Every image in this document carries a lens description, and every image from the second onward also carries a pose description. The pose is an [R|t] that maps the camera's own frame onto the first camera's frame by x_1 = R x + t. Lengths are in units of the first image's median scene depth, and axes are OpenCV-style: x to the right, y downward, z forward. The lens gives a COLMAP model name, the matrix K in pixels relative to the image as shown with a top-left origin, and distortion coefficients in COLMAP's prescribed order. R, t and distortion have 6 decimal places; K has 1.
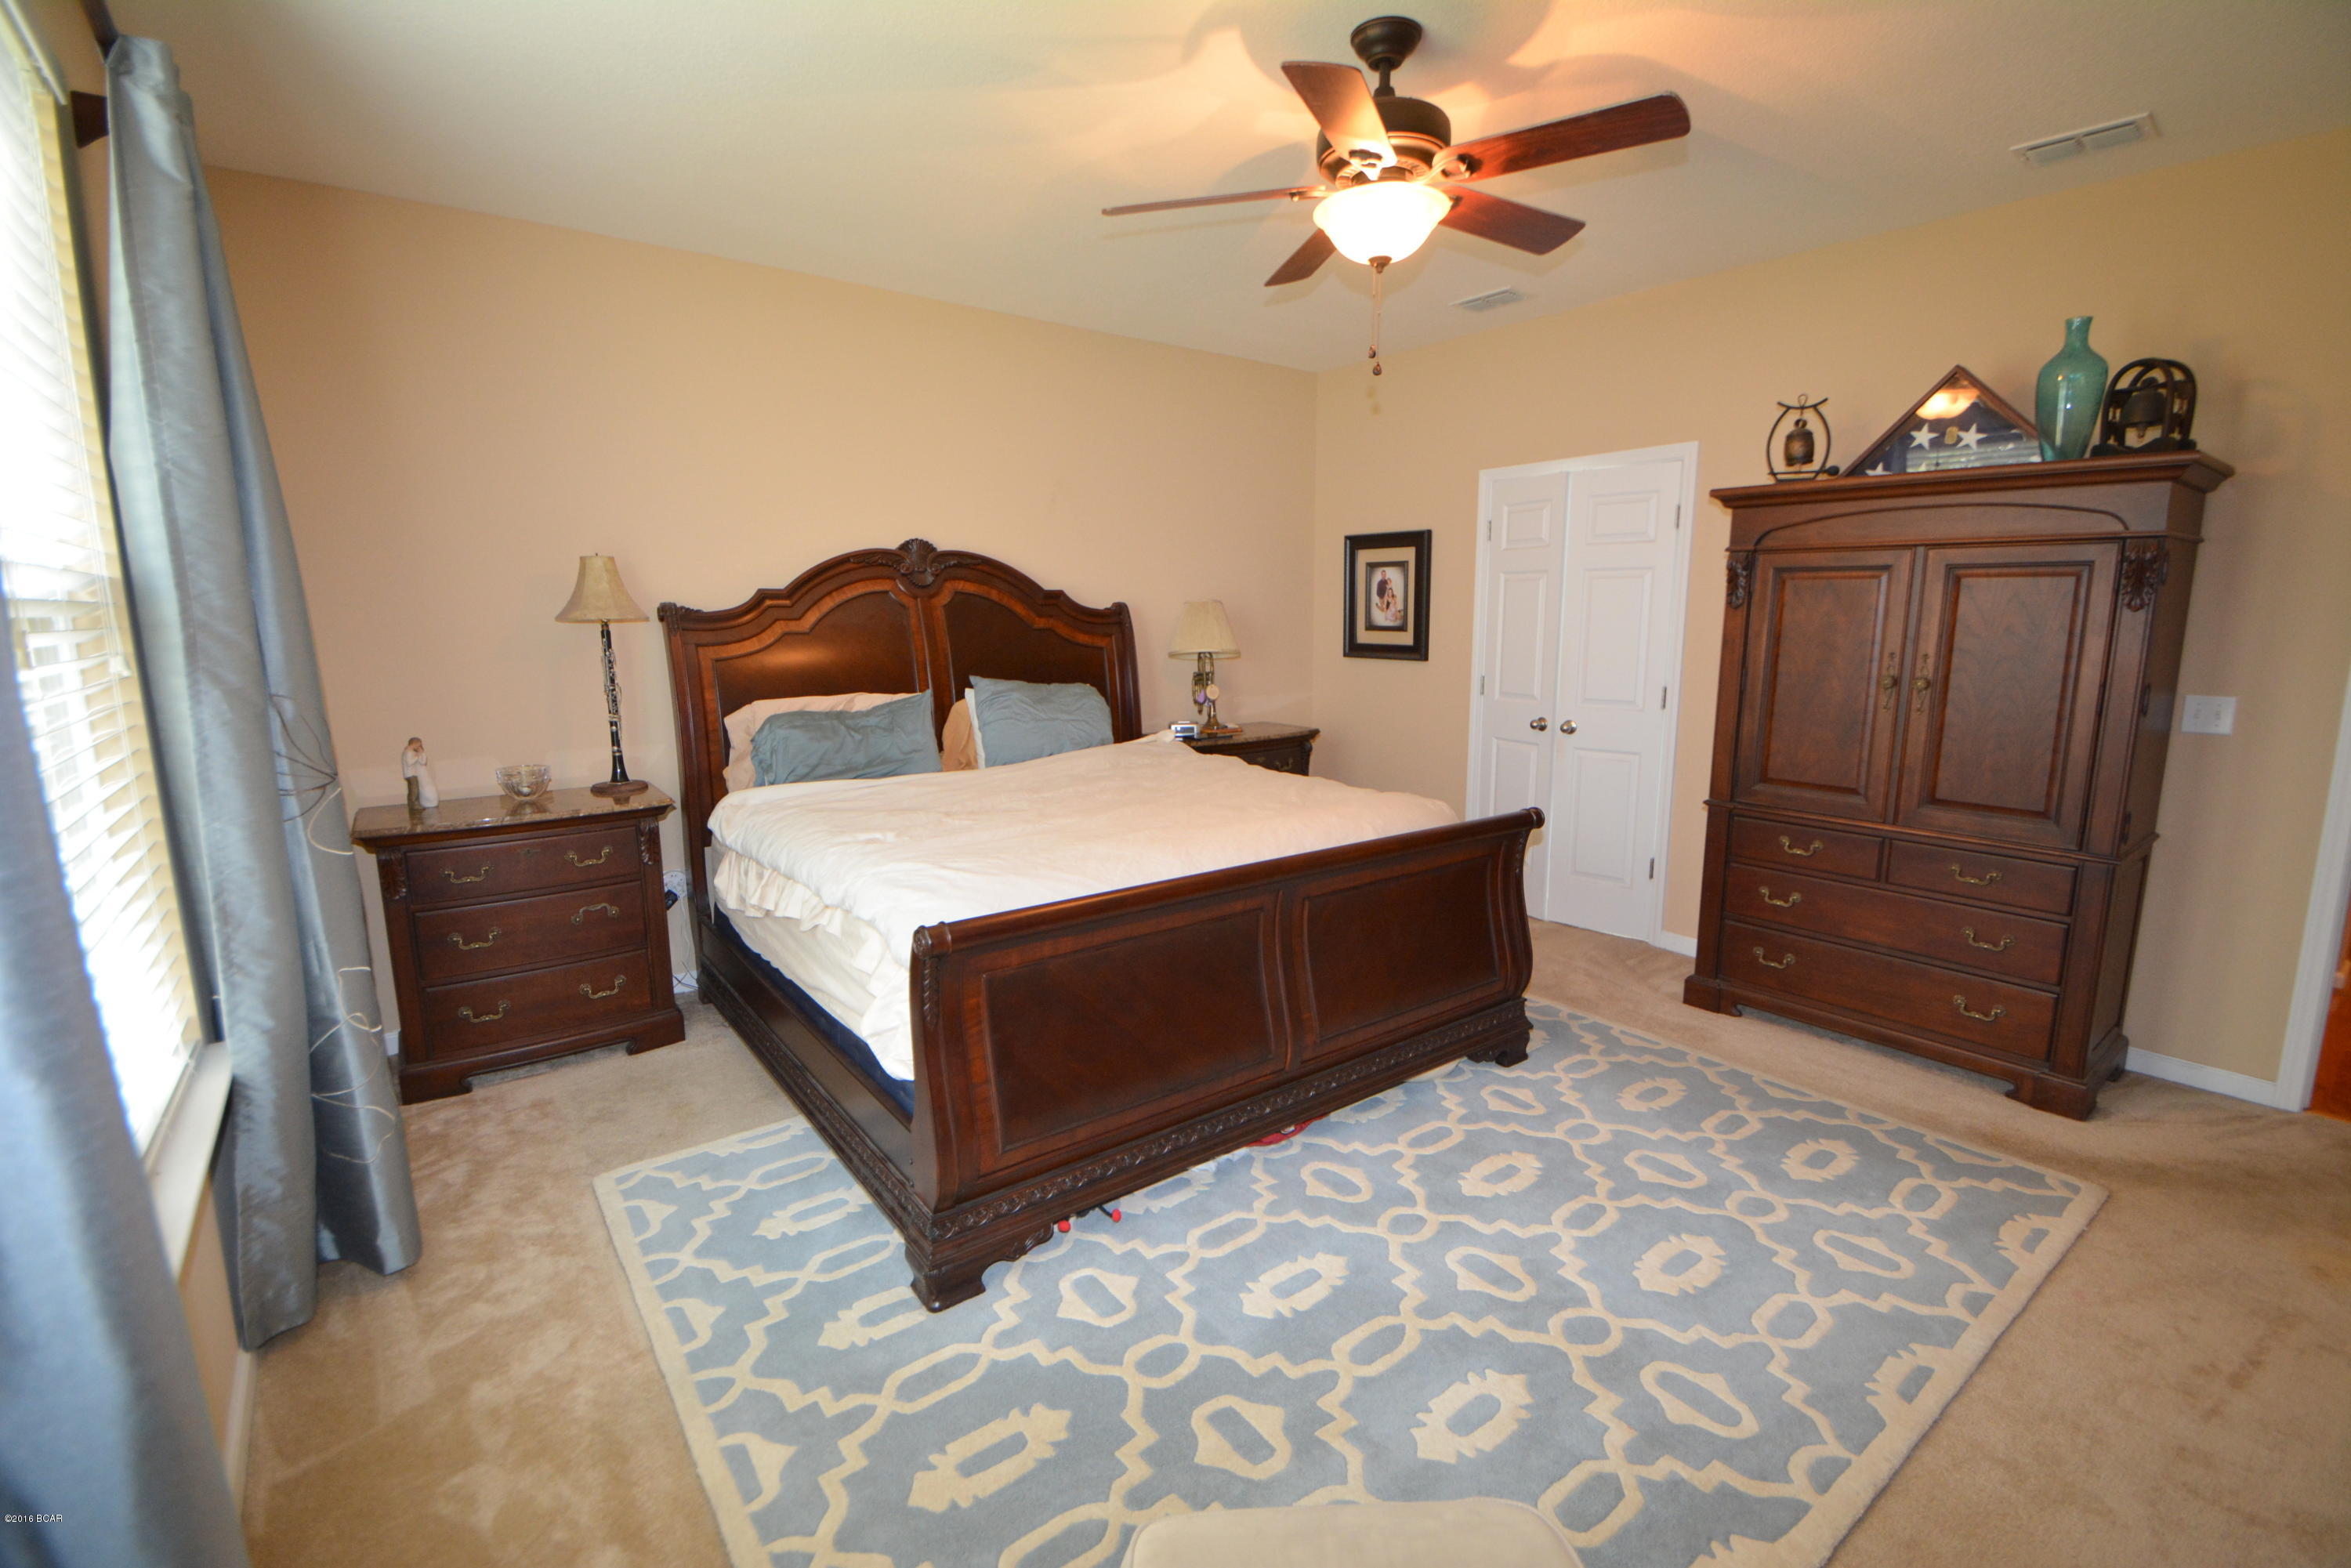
lens RADIAL K [[1035.0, 0, 1183.1], [0, 1035.0, 779.5], [0, 0, 1]] dist [0.017598, -0.020080]
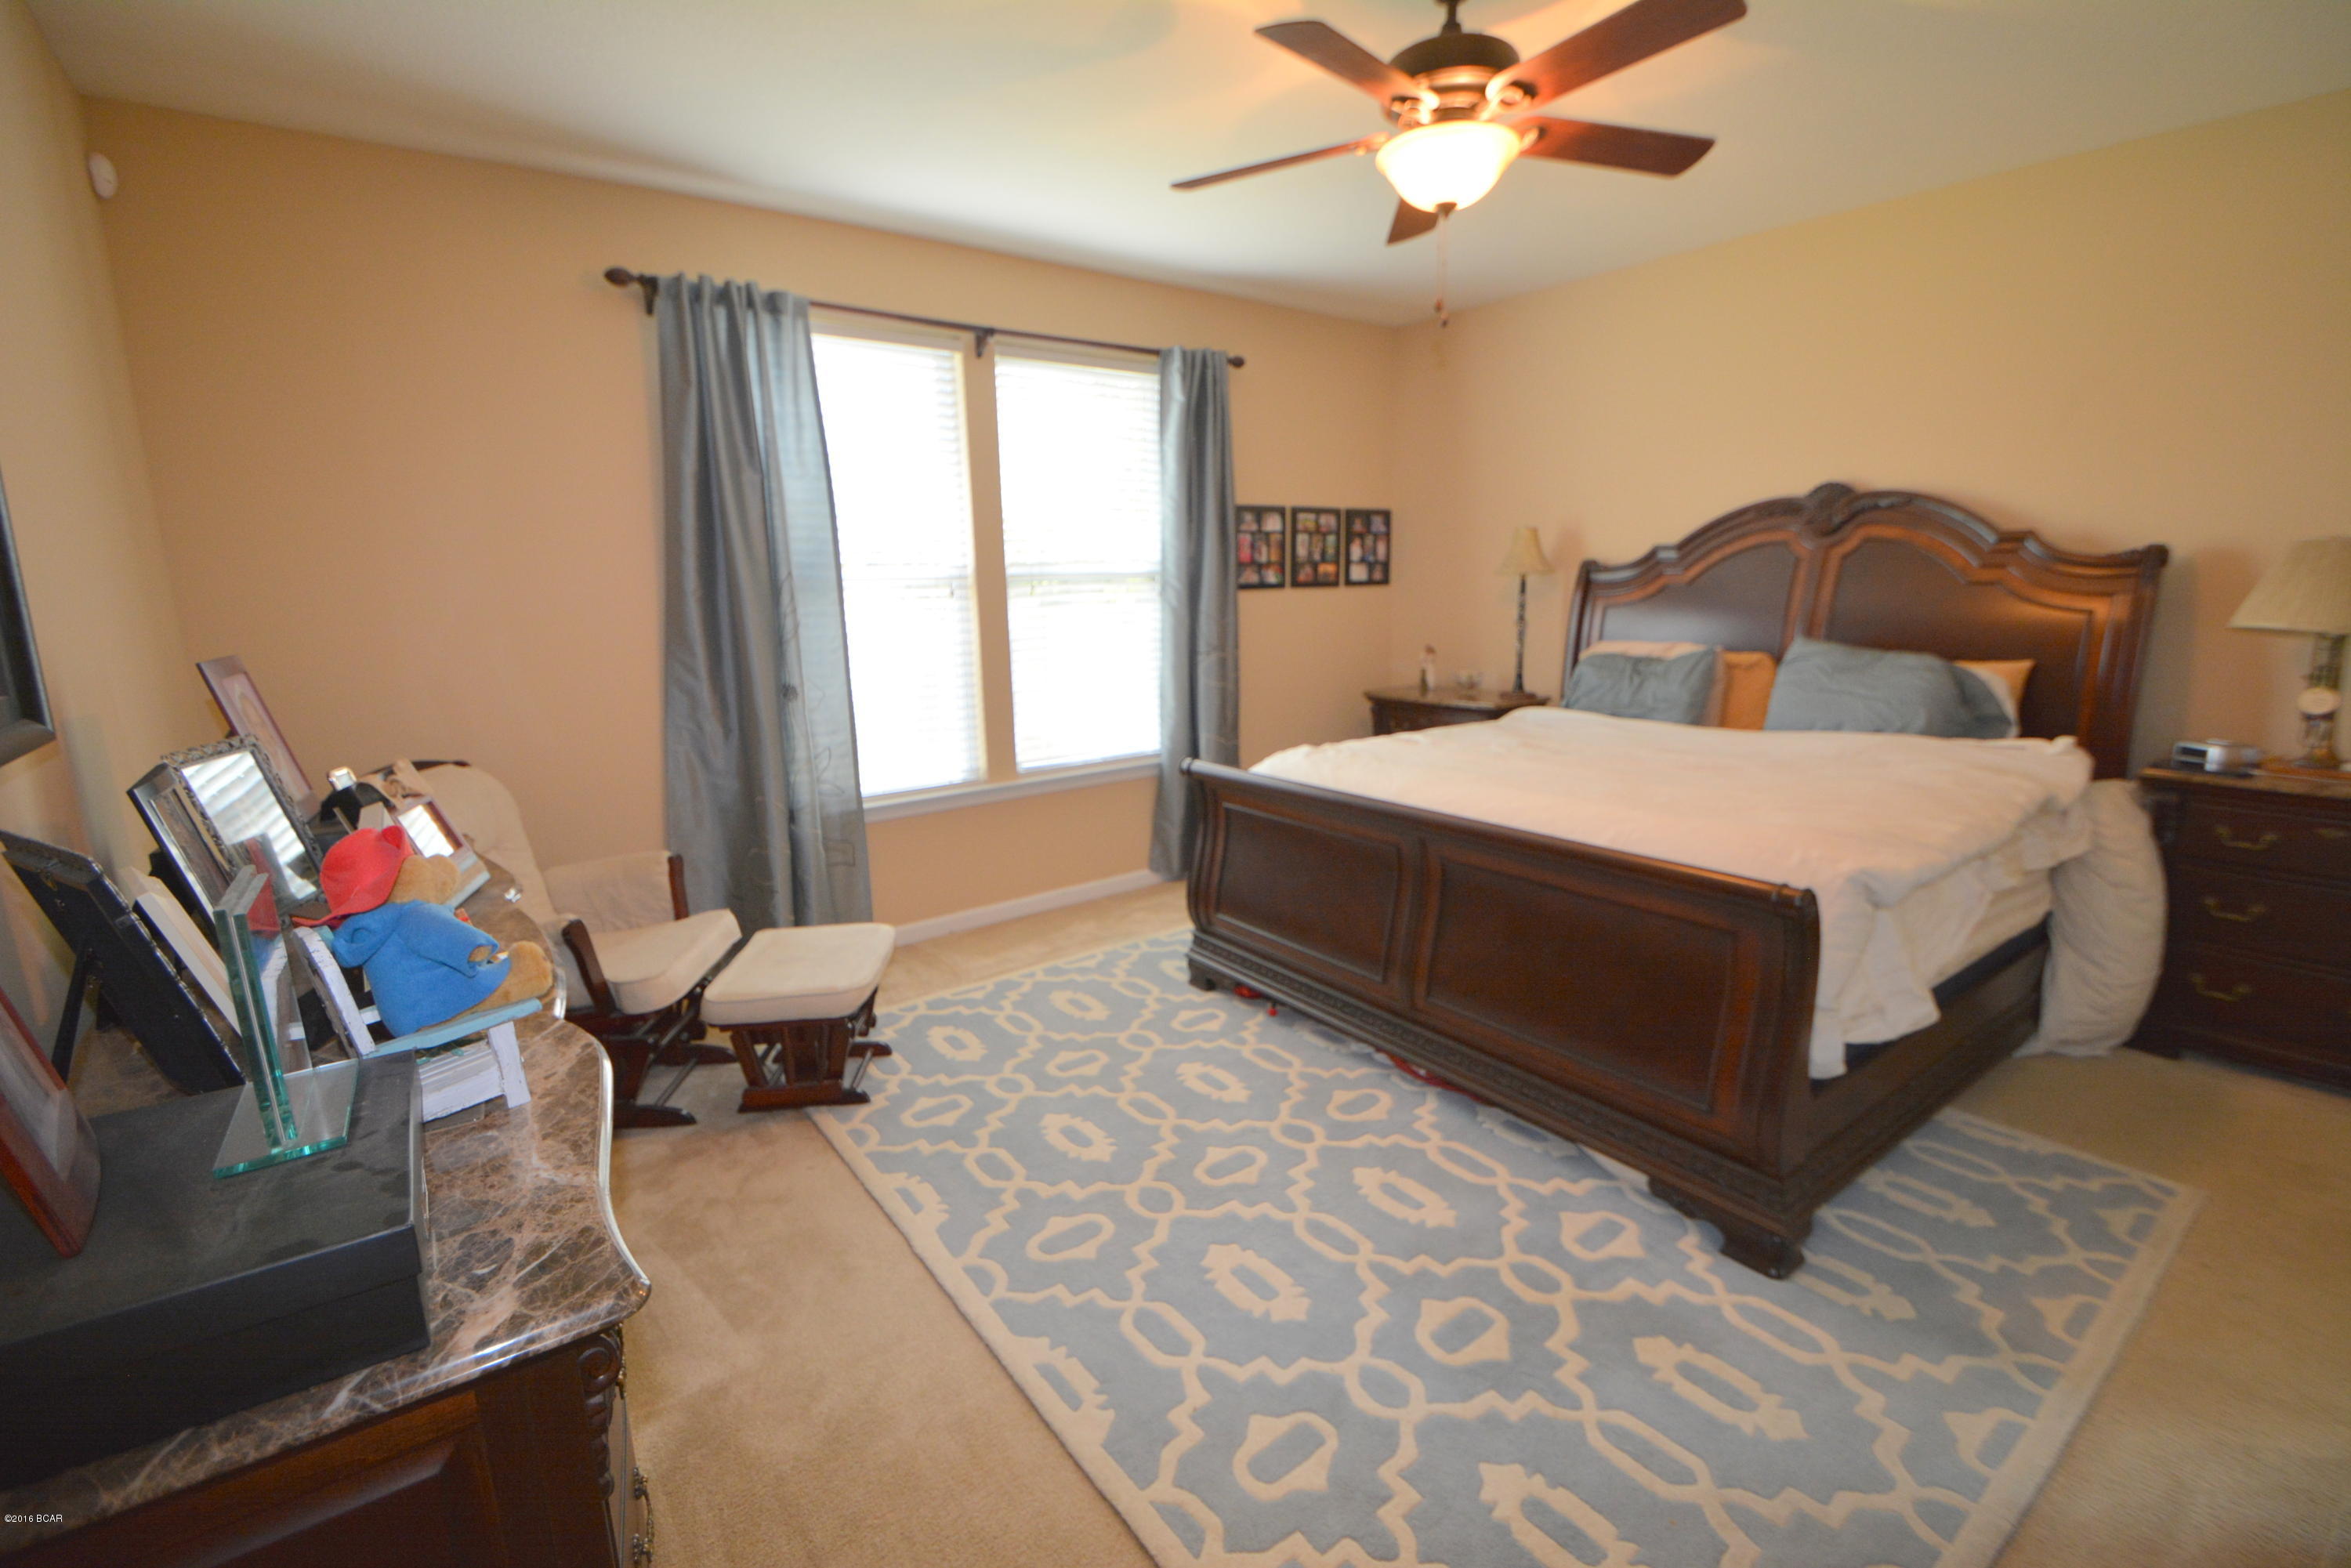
lens RADIAL K [[1035.0, 0, 1183.1], [0, 1035.0, 779.5], [0, 0, 1]] dist [0.017598, -0.020080]
pose [[-0.011949, 0.199189, -0.979888, 1.196354], [-0.139080, 0.970102, 0.198896, -0.138260], [0.990209, 0.138659, 0.016111, 0.786966]]
